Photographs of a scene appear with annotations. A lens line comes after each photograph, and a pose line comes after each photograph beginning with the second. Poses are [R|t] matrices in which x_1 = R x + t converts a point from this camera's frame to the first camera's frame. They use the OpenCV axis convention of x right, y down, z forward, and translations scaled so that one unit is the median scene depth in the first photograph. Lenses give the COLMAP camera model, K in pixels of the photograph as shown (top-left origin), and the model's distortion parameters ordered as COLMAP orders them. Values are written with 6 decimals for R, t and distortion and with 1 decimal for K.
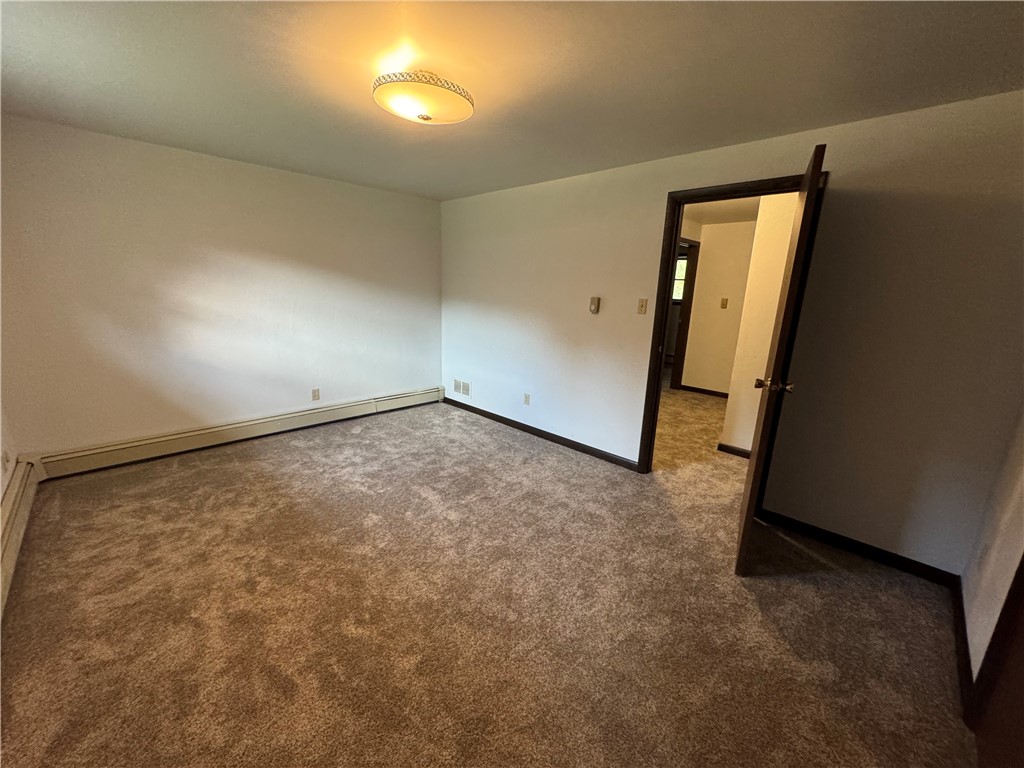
lens RADIAL K [[408.6, 0, 506.2], [0, 408.6, 382.9], [0, 0, 1]] dist [0.000776, 0.000831]
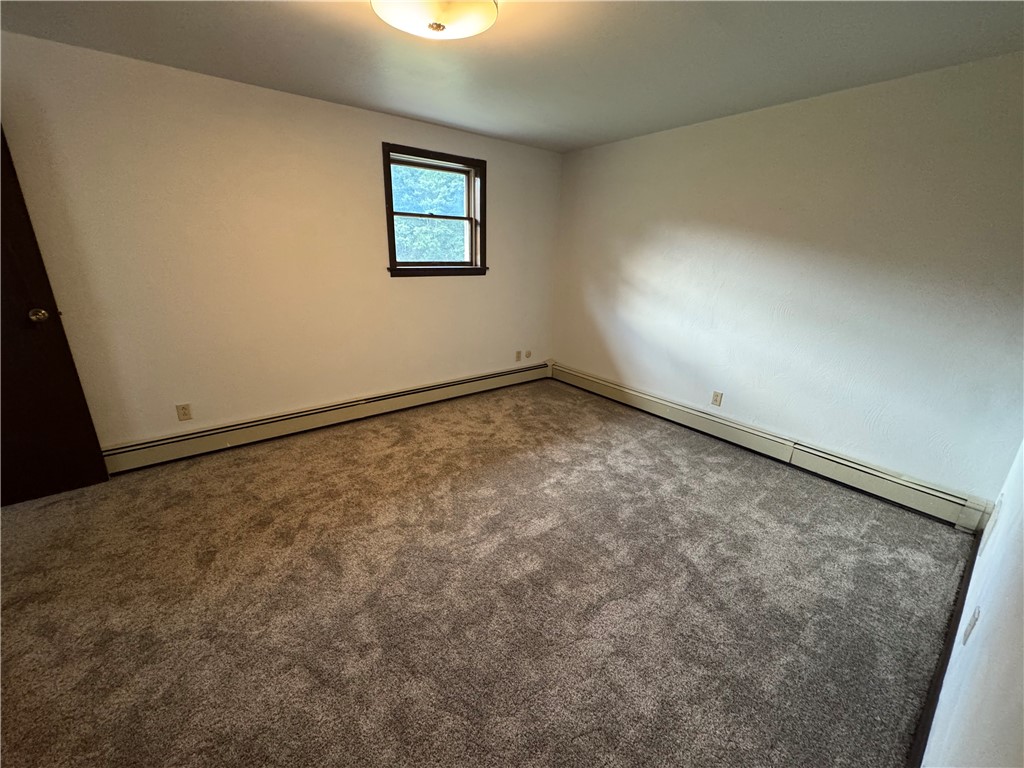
lens RADIAL K [[408.6, 0, 506.5], [0, 408.6, 386.5], [0, 0, 1]] dist [0.000776, 0.000831]
pose [[-0.119182, 0.285318, -0.950994, 0.406822], [-0.251471, 0.917916, 0.306909, -0.162103], [0.960499, 0.275725, -0.037650, 0.747631]]
